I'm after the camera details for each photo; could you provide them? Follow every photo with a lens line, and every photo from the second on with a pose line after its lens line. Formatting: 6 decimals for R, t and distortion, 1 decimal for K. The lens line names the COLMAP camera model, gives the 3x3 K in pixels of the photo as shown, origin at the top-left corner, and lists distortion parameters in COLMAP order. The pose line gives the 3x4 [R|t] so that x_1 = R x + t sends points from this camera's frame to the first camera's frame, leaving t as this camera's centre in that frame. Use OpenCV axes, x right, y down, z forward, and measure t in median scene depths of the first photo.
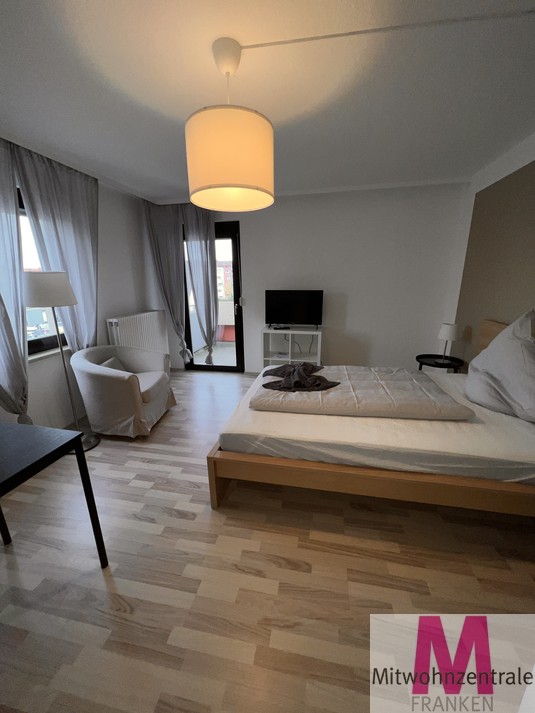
lens RADIAL K [[285.3, 0, 267.6], [0, 285.3, 356.3], [0, 0, 1]] dist [-0.000806, 0.000193]
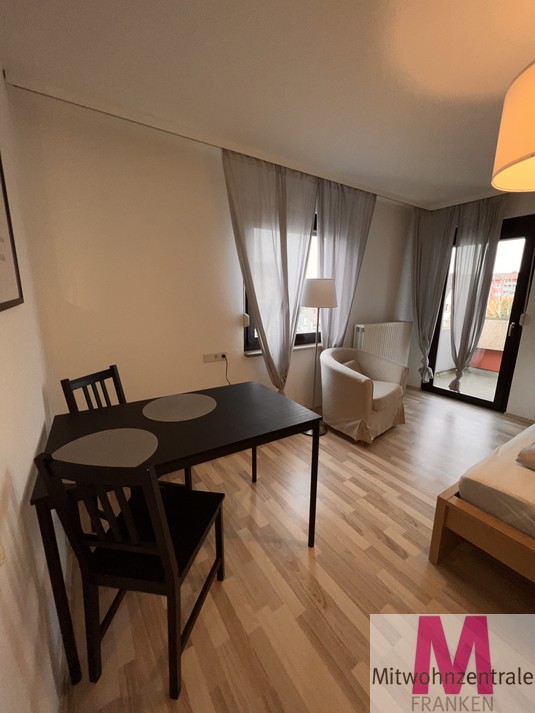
lens RADIAL K [[285.3, 0, 266.6], [0, 285.3, 356.4], [0, 0, 1]] dist [-0.000806, 0.000193]
pose [[0.697165, 0.171989, -0.695974, -0.047693], [-0.205785, 0.977952, 0.035534, 0.028925], [0.686741, 0.118448, 0.717187, 0.026633]]
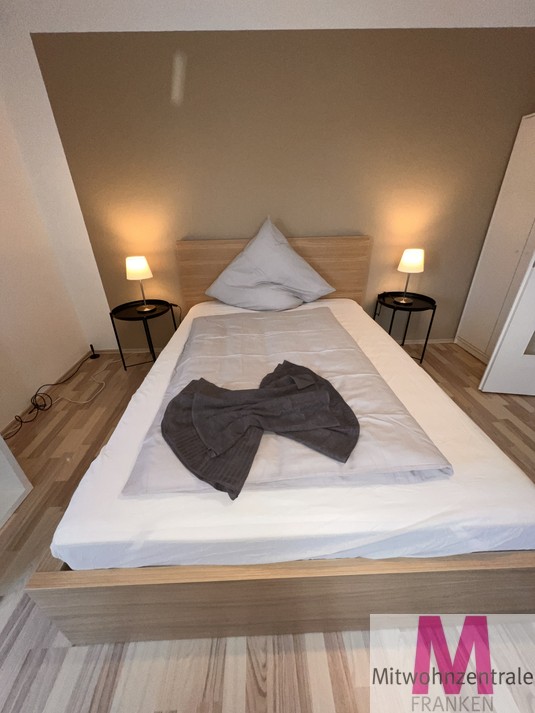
lens RADIAL K [[285.3, 0, 270.2], [0, 285.3, 358.0], [0, 0, 1]] dist [-0.000806, 0.000193]
pose [[-0.240080, -0.457285, 0.856302, -0.299267], [0.269315, 0.816099, 0.511323, -0.269528], [-0.932647, 0.353373, -0.072775, 1.220497]]
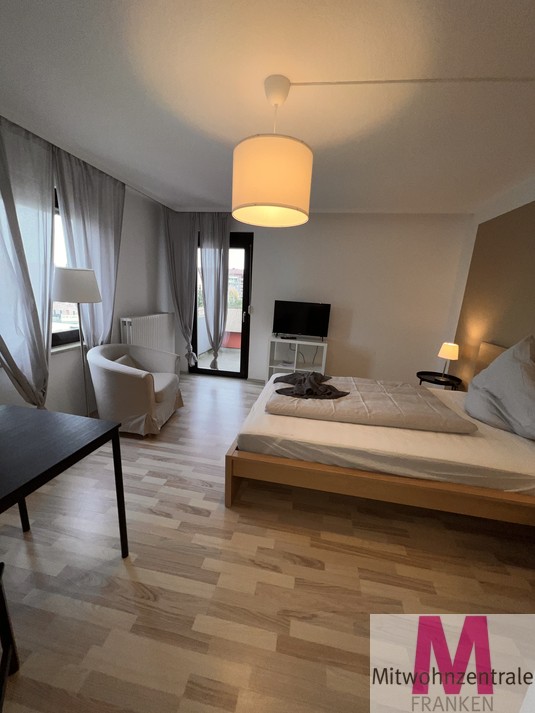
lens RADIAL K [[285.3, 0, 267.9], [0, 285.3, 356.3], [0, 0, 1]] dist [-0.000806, 0.000193]
pose [[0.997696, 0.061337, 0.028983, -0.095986], [-0.060343, 0.997597, -0.034037, 0.014628], [-0.031001, 0.032210, 0.999000, -0.049941]]
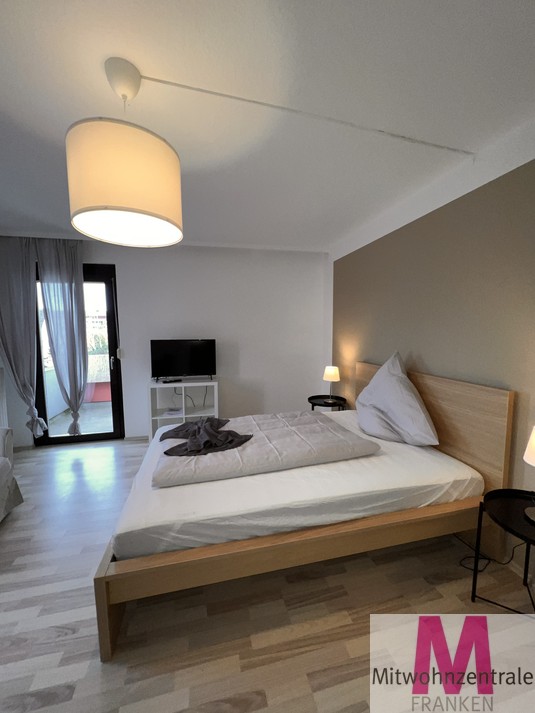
lens RADIAL K [[285.3, 0, 267.5], [0, 285.3, 356.3], [0, 0, 1]] dist [-0.000806, 0.000193]
pose [[0.909605, -0.034993, 0.413998, -0.087067], [0.106893, 0.982614, -0.151803, -0.014523], [-0.401488, 0.182335, 0.897531, 0.119328]]
